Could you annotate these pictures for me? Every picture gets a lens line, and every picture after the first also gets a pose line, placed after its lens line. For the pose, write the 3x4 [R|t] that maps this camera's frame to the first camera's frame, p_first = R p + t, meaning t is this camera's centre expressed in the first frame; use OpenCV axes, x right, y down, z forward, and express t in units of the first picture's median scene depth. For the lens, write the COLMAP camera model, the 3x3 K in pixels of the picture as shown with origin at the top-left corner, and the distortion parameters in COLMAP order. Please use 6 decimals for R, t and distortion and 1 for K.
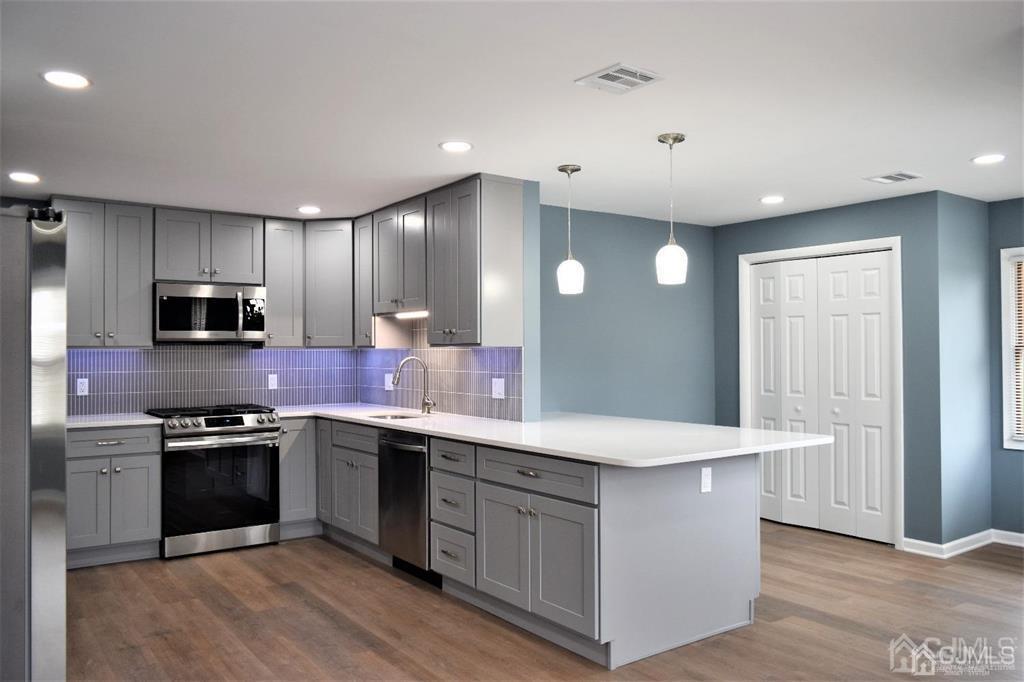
lens RADIAL K [[787.7, 0, 505.9], [0, 787.7, 342.8], [0, 0, 1]] dist [0.000437, -0.002205]
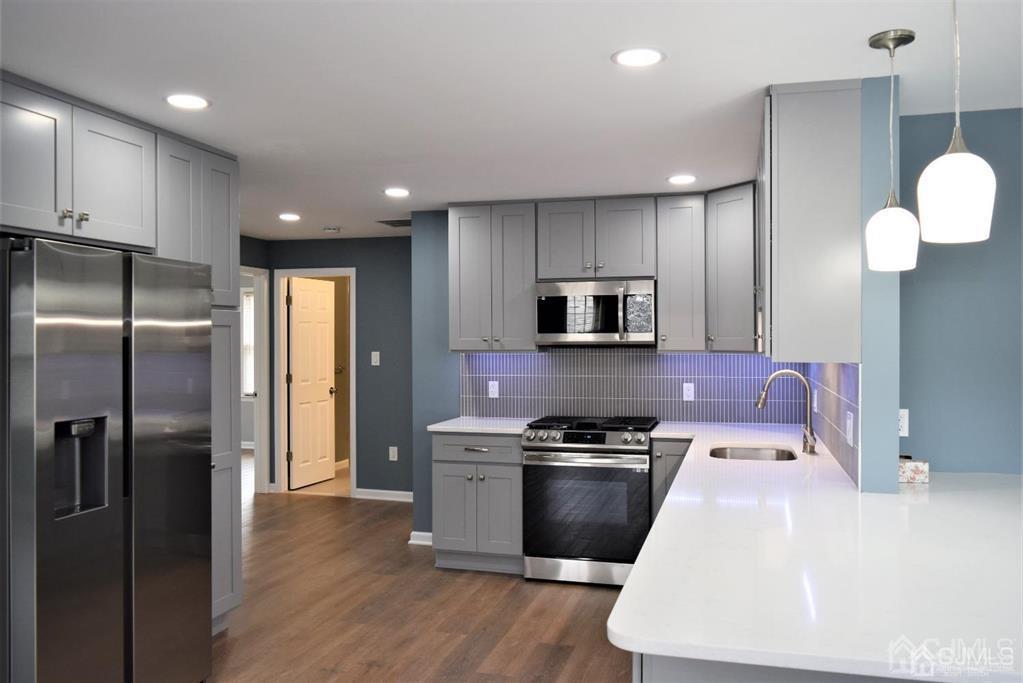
lens RADIAL K [[816.8, 0, 511.5], [0, 816.8, 341.5], [0, 0, 1]] dist [-0.006553, 0.002112]
pose [[0.626098, 0.004569, -0.779731, 0.297878], [0.009664, 0.999861, 0.013618, -0.019857], [0.779684, -0.016061, 0.625967, 0.370396]]
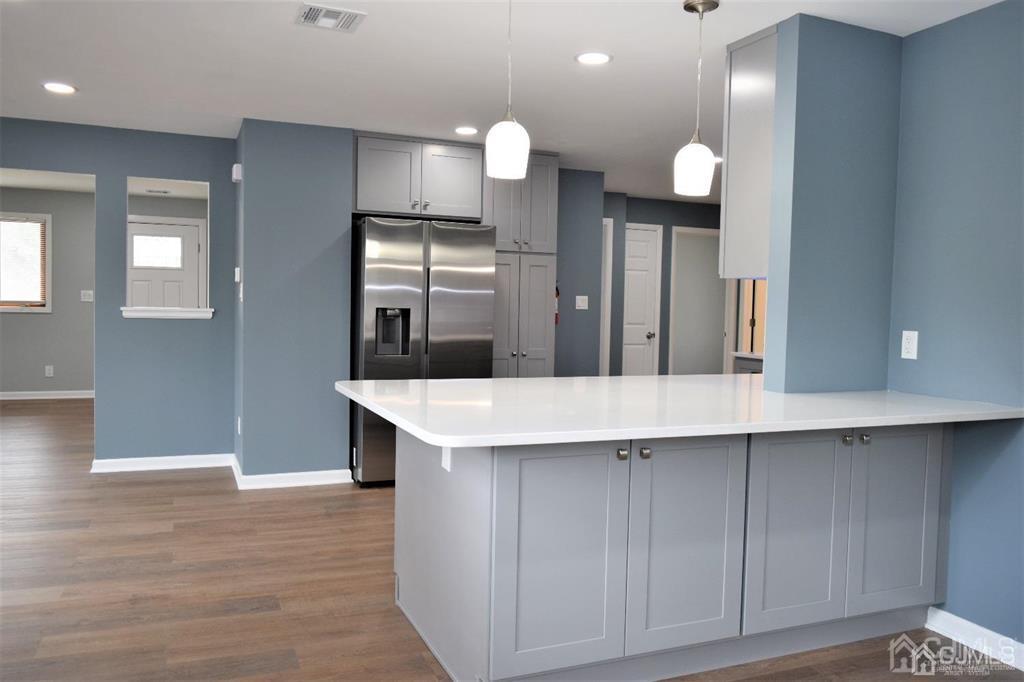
lens RADIAL K [[787.7, 0, 505.9], [0, 787.7, 342.8], [0, 0, 1]] dist [0.000437, -0.002205]
pose [[-0.223159, 0.047753, -0.973612, 0.646548], [-0.011283, 0.998606, 0.051566, 0.024568], [0.974717, 0.022493, -0.222309, 0.831059]]
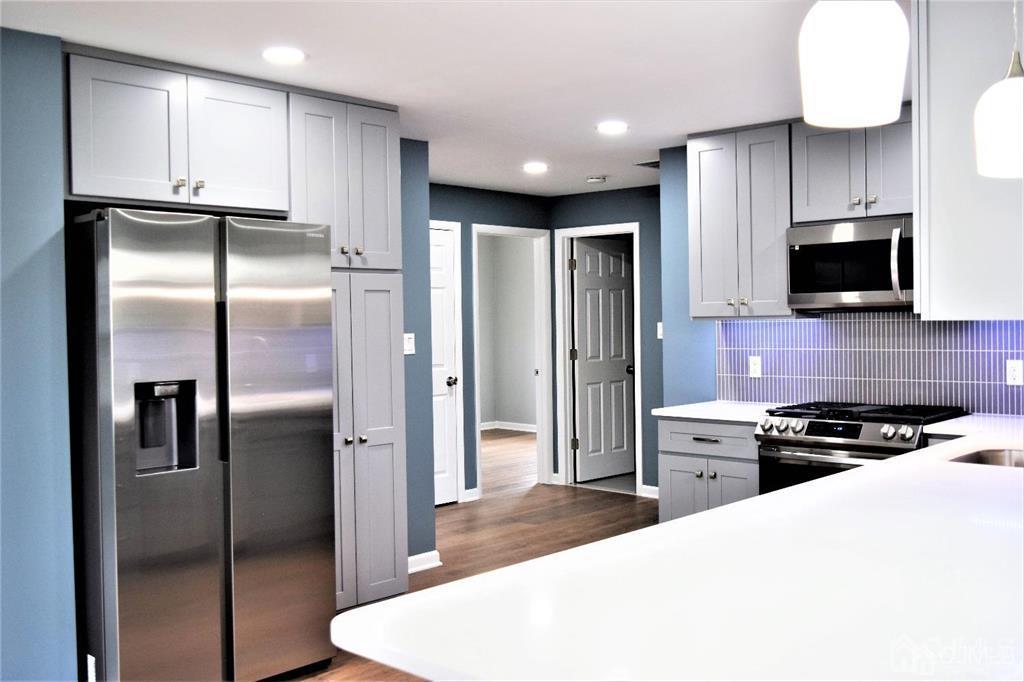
lens RADIAL K [[993.4, 0, 512.0], [0, 993.4, 341.0], [0, 0, 1]] dist [-0.009160, -0.024076]
pose [[0.198802, 0.022807, -0.979774, 0.402139], [0.026239, 0.999247, 0.028585, -0.005164], [0.979688, -0.031390, 0.198054, 0.572088]]
